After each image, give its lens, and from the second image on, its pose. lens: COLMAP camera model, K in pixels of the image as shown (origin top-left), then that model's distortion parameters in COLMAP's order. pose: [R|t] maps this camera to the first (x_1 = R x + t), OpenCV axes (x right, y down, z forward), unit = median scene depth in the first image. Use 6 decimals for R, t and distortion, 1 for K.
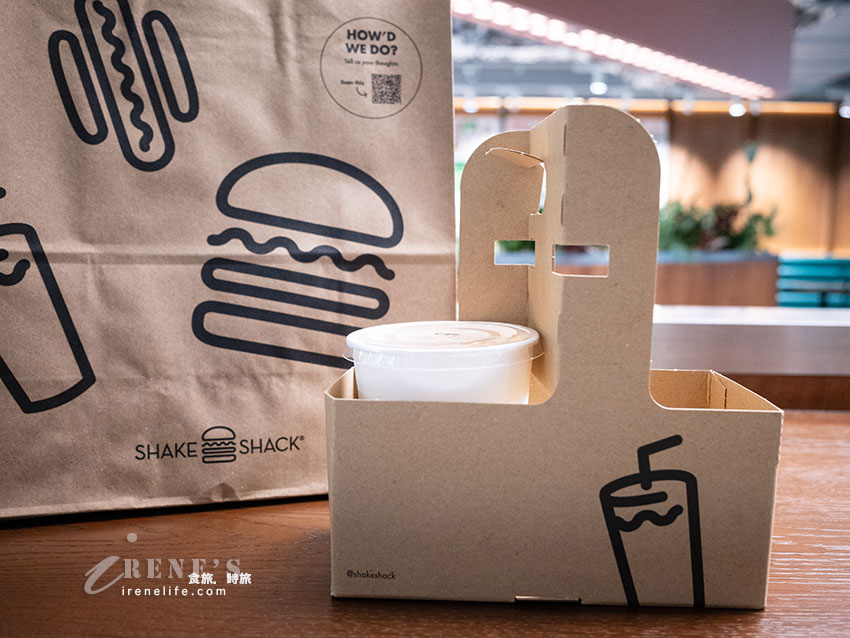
lens RADIAL K [[782.8, 0, 425.0], [0, 782.8, 319.0], [0, 0, 1]] dist [-0.023416, 0.007027]
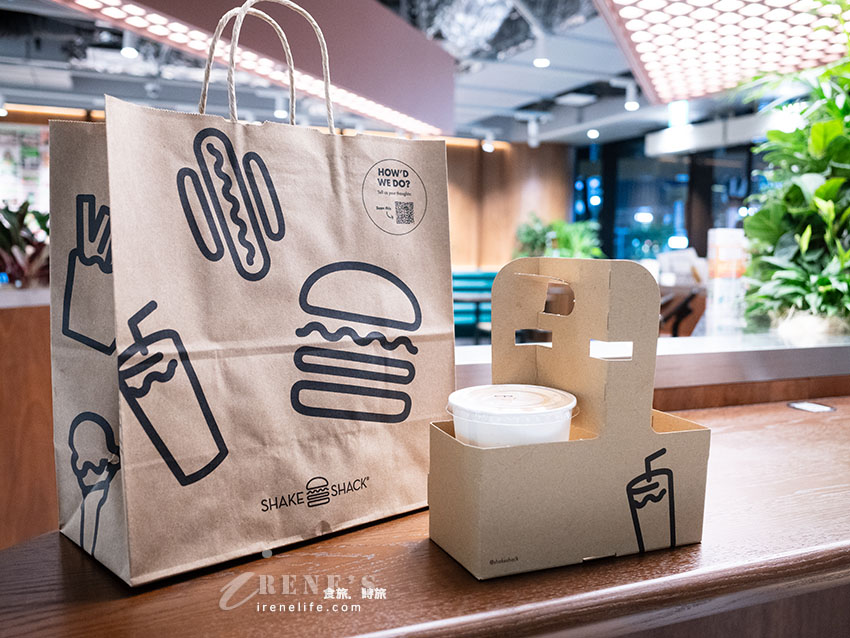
lens RADIAL K [[782.8, 0, 425.0], [0, 782.8, 319.0], [0, 0, 1]] dist [-0.023416, 0.007027]
pose [[0.904905, -0.037319, 0.423975, -0.637425], [0.042817, 0.999077, -0.003446, -0.111644], [-0.423455, 0.021272, 0.905667, -0.251846]]
